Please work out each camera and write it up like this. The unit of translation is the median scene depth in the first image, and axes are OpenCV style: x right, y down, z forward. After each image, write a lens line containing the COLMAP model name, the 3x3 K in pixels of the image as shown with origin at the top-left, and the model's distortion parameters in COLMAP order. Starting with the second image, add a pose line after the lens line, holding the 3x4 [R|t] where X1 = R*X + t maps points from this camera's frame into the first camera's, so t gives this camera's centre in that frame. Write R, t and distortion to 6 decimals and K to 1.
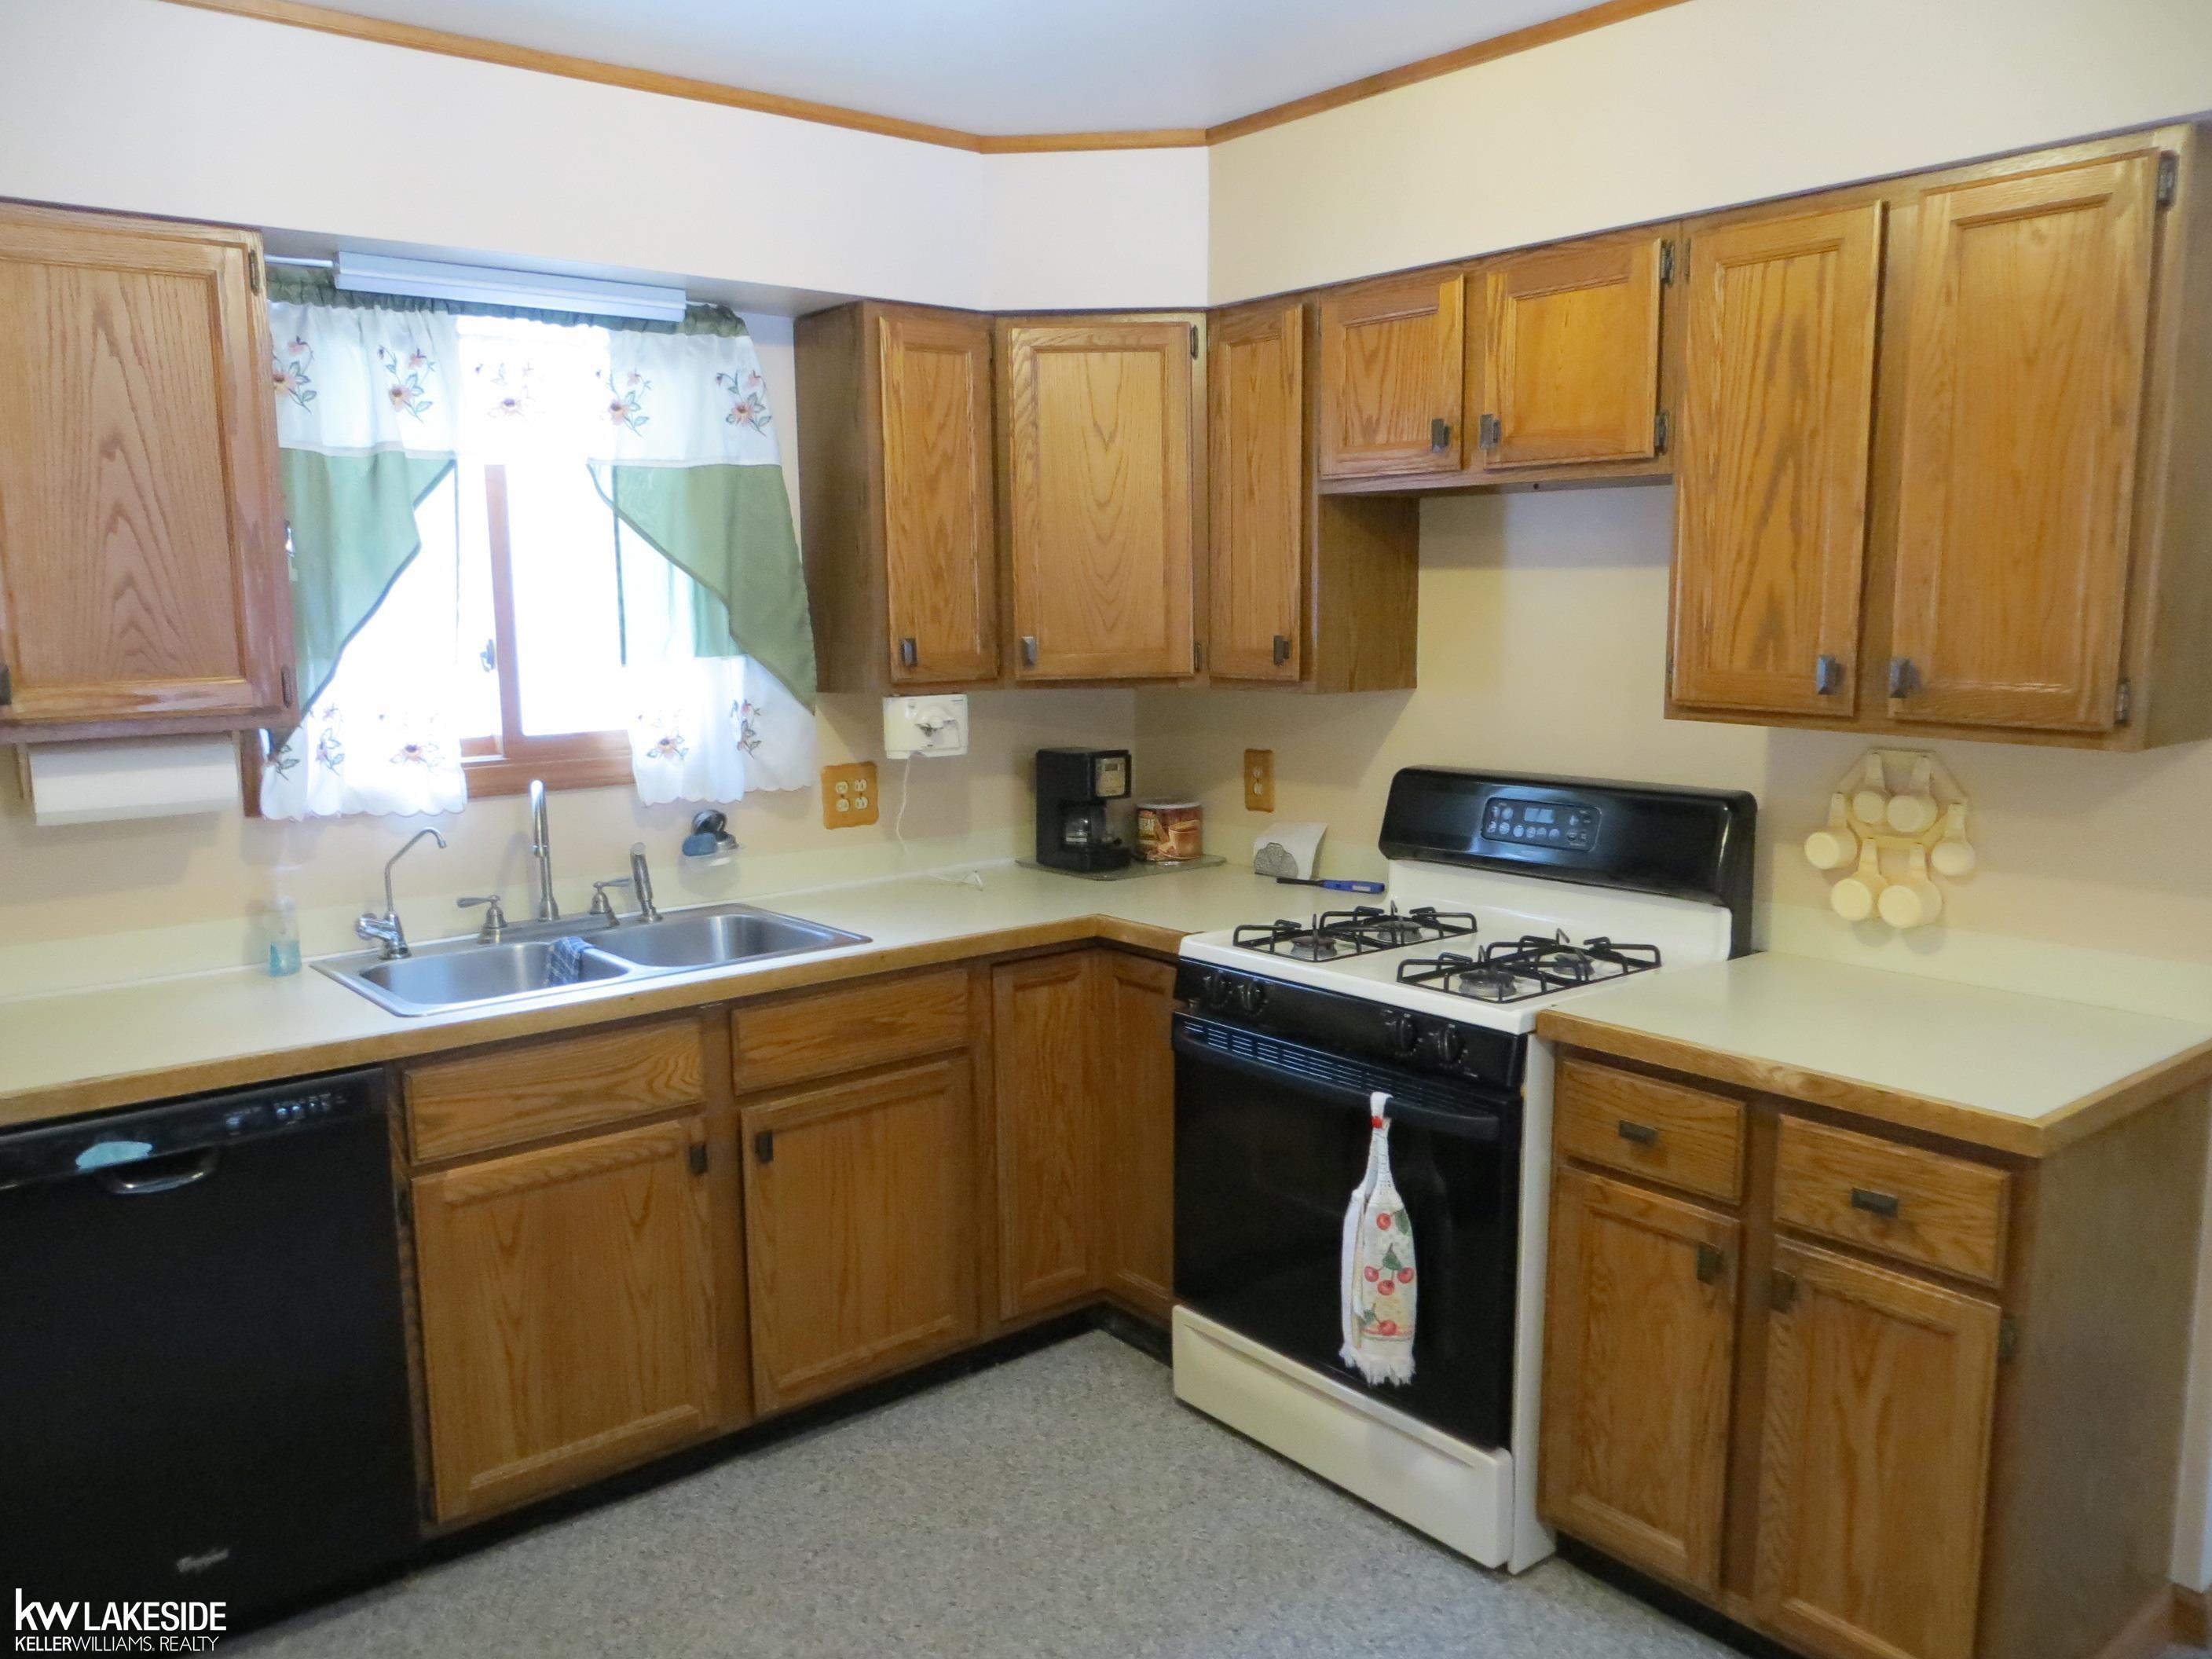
lens RADIAL K [[1669.4, 0, 1106.0], [0, 1669.4, 829.5], [0, 0, 1]] dist [0.051055, -0.000272]
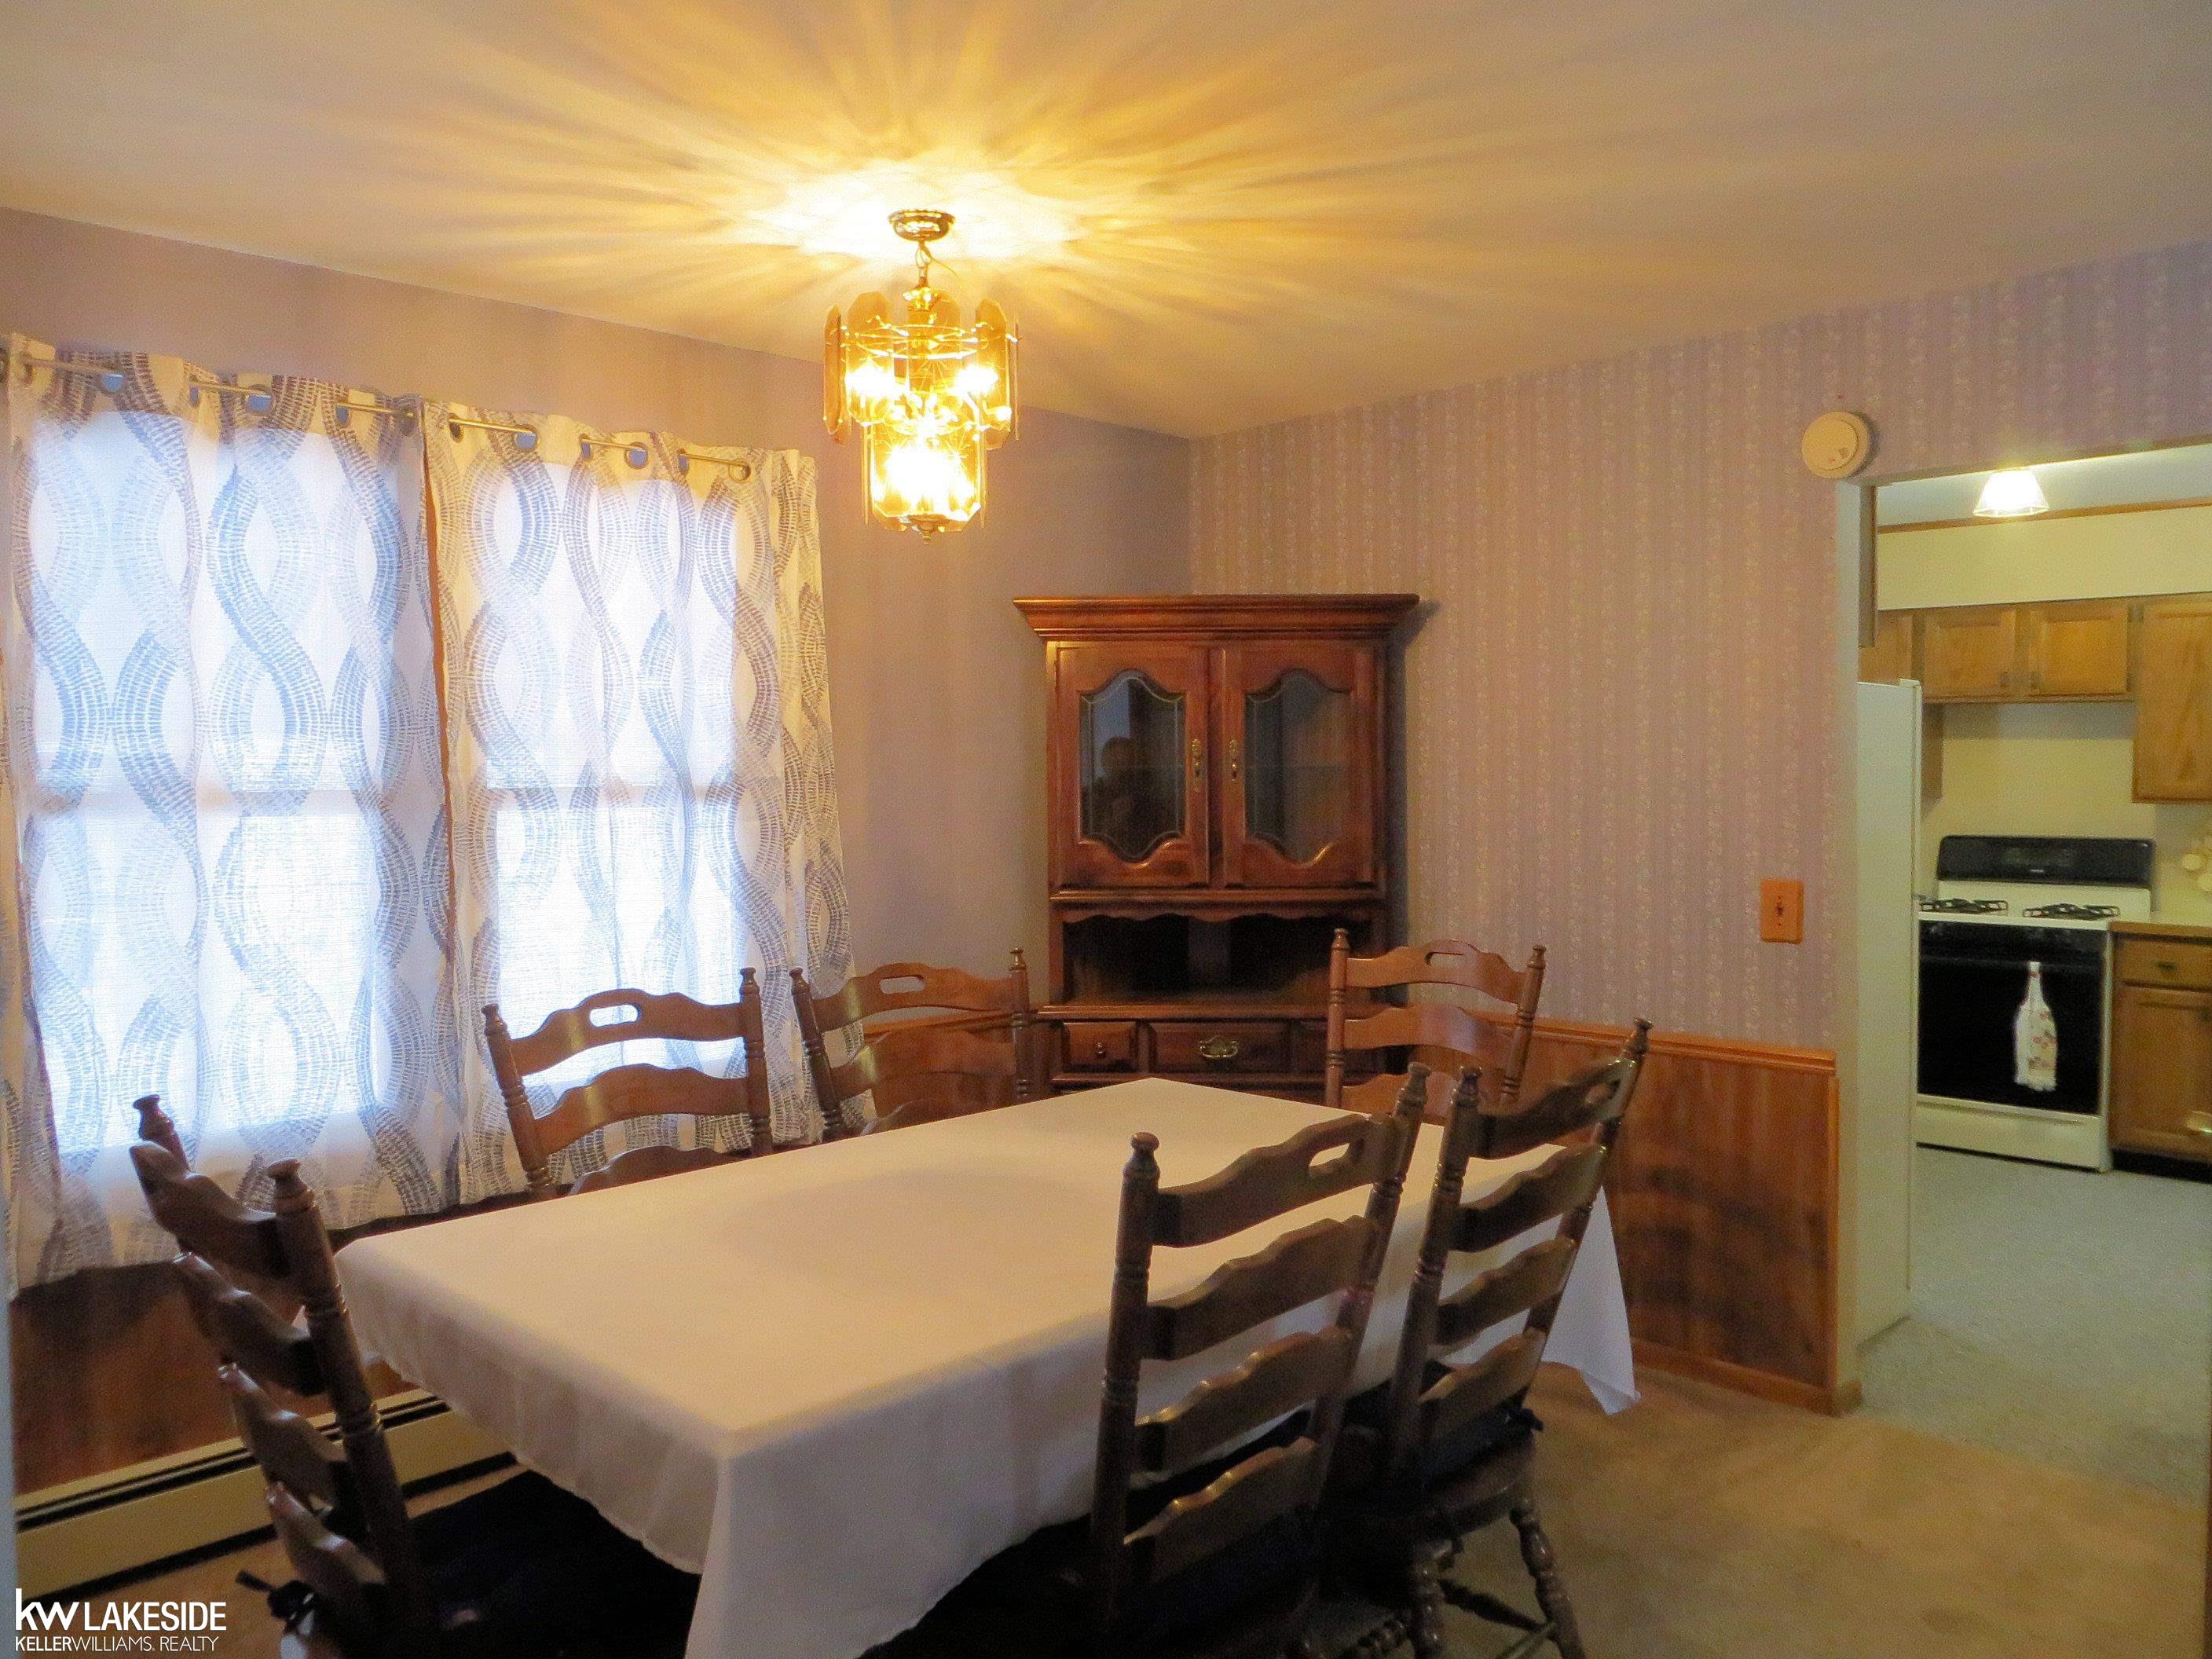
lens RADIAL K [[1658.3, 0, 1098.7], [0, 1658.3, 820.8], [0, 0, 1]] dist [-0.009651, -0.002512]
pose [[0.997454, 0.001881, 0.071283, -1.289488], [0.005611, 0.994482, -0.104756, 0.195207], [-0.071087, 0.104889, 0.991940, -1.193292]]
